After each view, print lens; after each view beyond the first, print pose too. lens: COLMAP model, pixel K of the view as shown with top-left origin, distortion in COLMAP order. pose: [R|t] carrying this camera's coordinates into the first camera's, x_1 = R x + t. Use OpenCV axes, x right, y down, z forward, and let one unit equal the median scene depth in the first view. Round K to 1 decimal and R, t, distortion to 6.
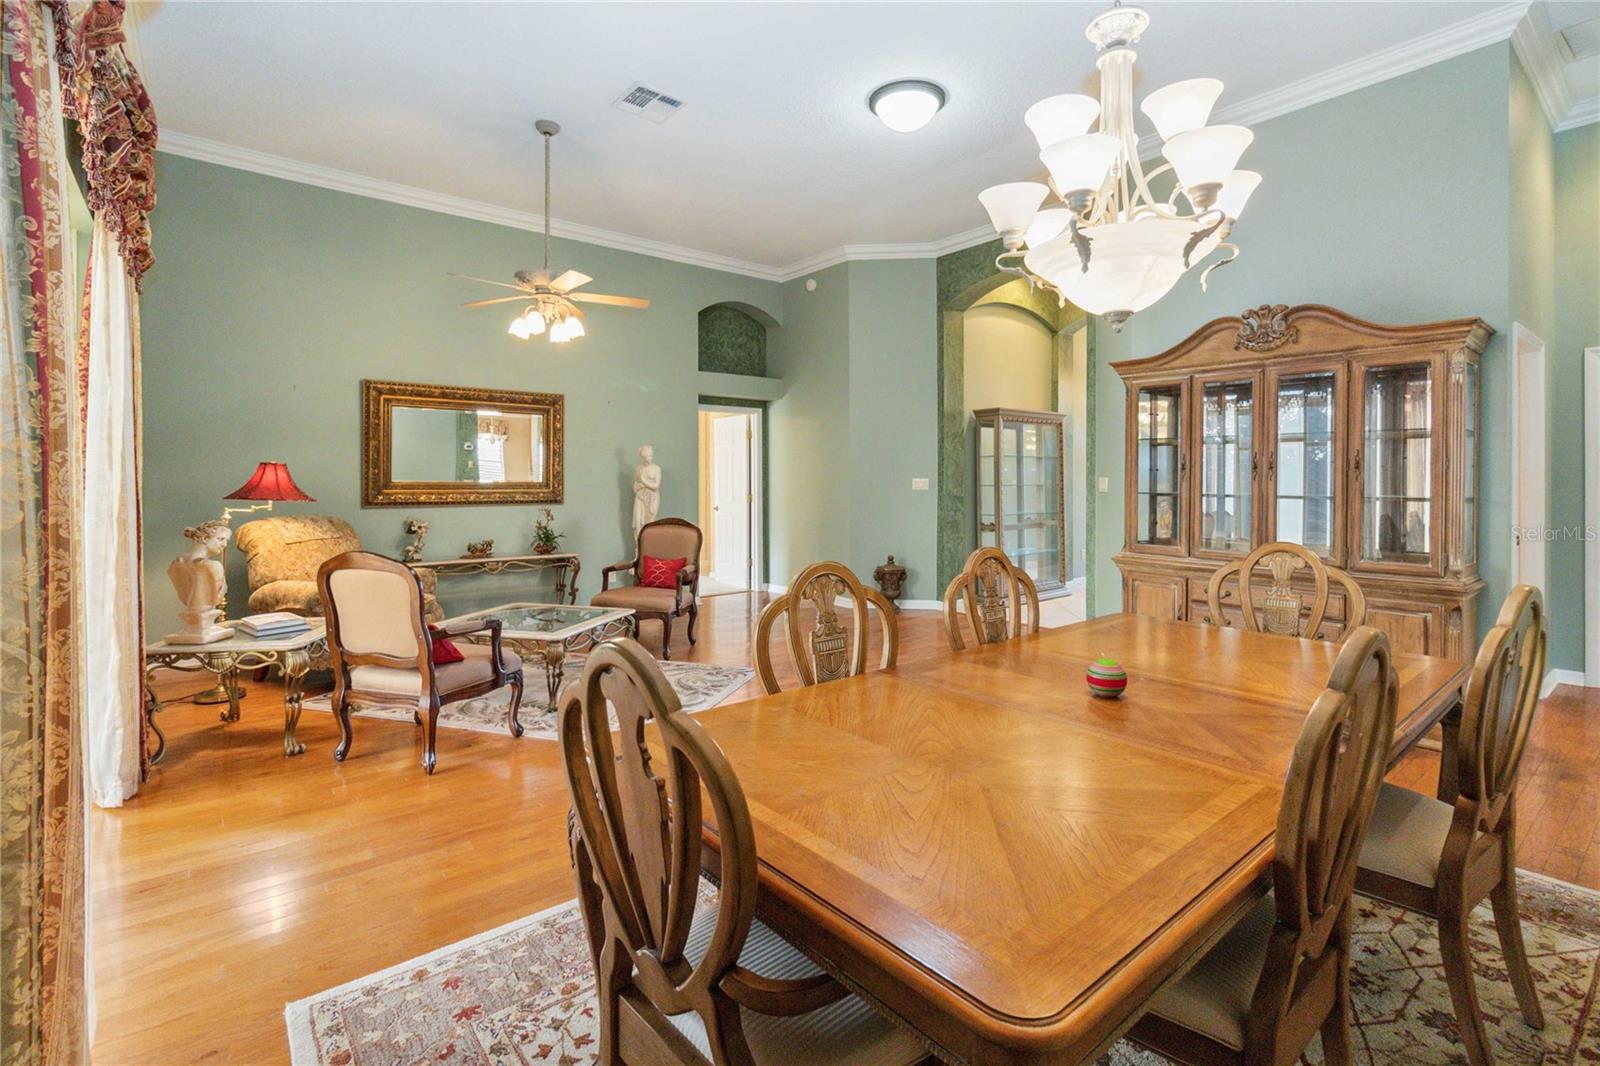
lens RADIAL K [[742.5, 0, 799.2], [0, 742.5, 477.5], [0, 0, 1]] dist [0.001617, 0.000532]
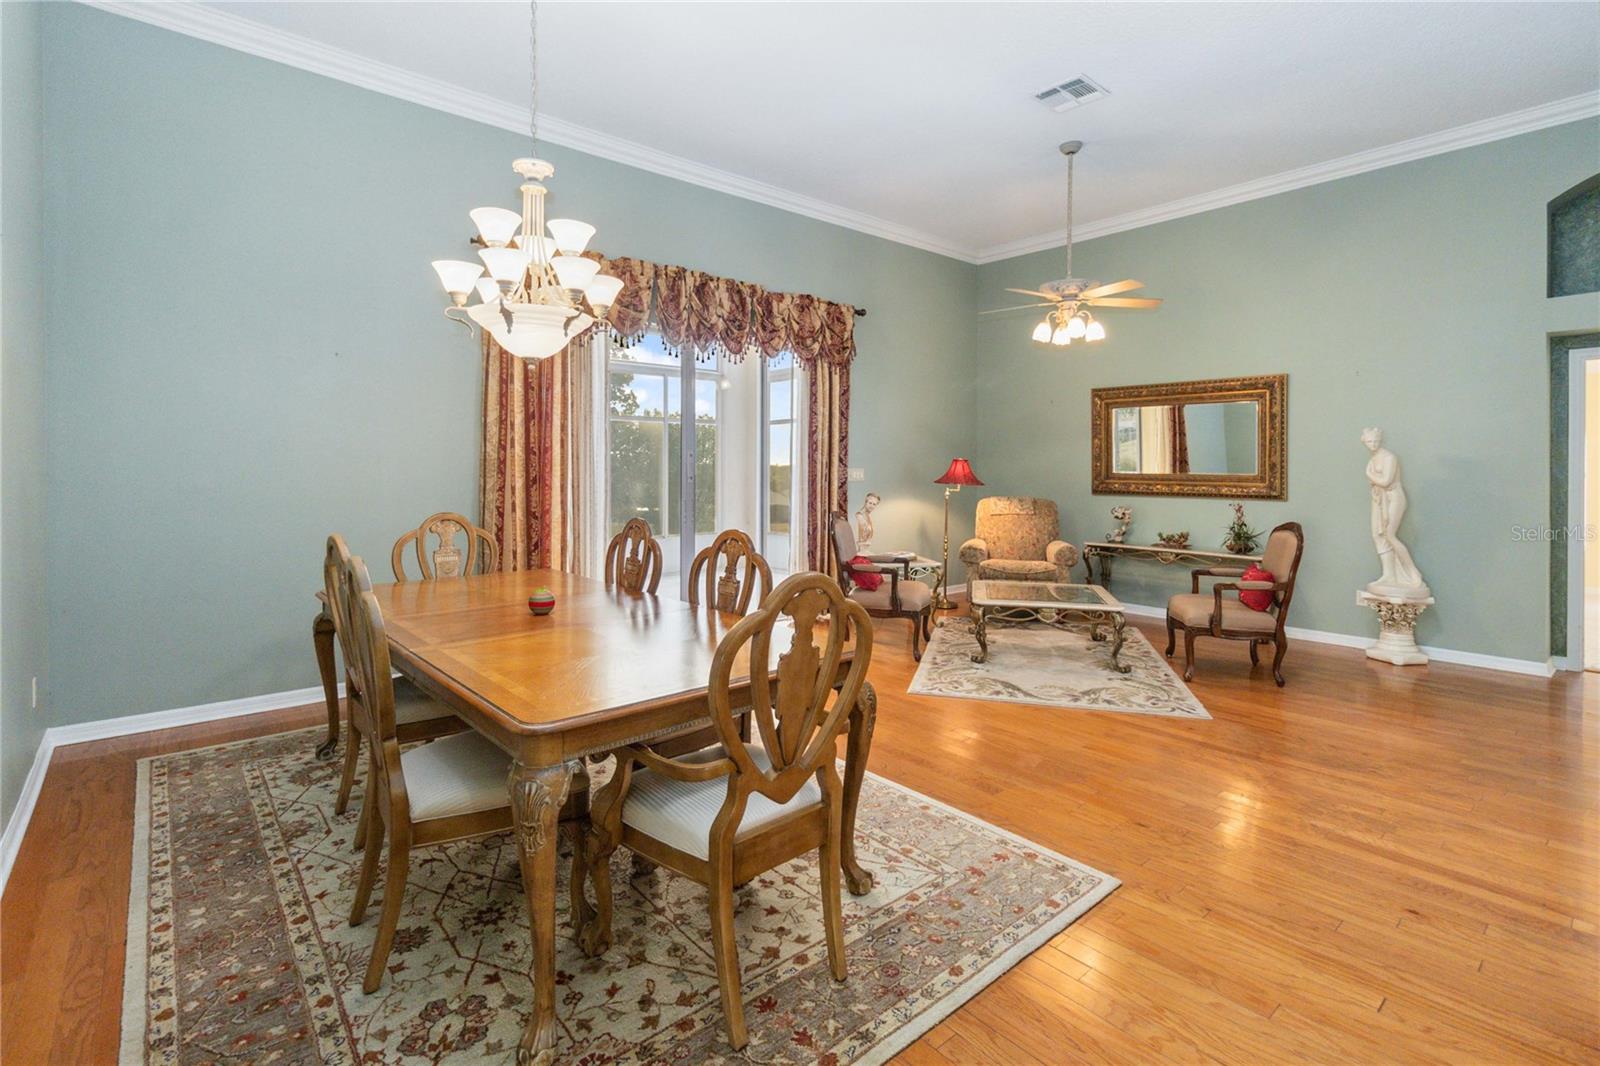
lens RADIAL K [[754.2, 0, 797.2], [0, 754.2, 459.6], [0, 0, 1]] dist [0.000703, -0.000058]
pose [[0.027393, -0.012729, -0.999544, 0.585443], [-0.003827, 0.999910, -0.012838, 0.001330], [0.999617, 0.004177, 0.027342, 0.442874]]
